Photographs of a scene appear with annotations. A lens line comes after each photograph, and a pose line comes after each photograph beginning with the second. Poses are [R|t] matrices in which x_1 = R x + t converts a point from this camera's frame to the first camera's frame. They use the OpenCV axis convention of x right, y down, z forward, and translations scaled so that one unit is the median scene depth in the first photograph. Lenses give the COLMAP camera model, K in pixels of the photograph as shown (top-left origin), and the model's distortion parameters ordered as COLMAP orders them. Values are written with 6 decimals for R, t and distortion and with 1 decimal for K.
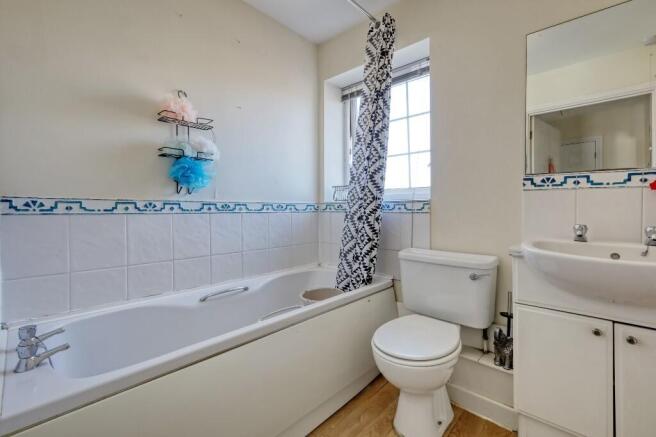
lens RADIAL K [[284.1, 0, 328.2], [0, 284.1, 209.3], [0, 0, 1]] dist [0.000881, 0.000135]
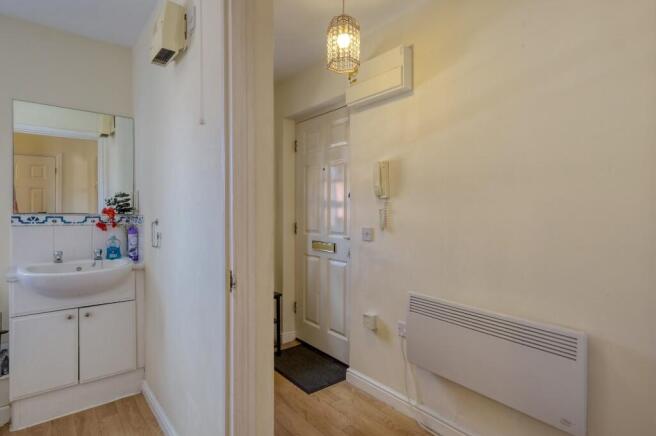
lens RADIAL K [[356.9, 0, 328.0], [0, 356.9, 218.0], [0, 0, 1]] dist [0.030724, 0.001058]
pose [[0.162272, -0.007752, 0.986716, -0.743157], [0.001311, 0.999970, 0.007641, -0.132037], [-0.986745, 0.000054, 0.162278, -0.687064]]
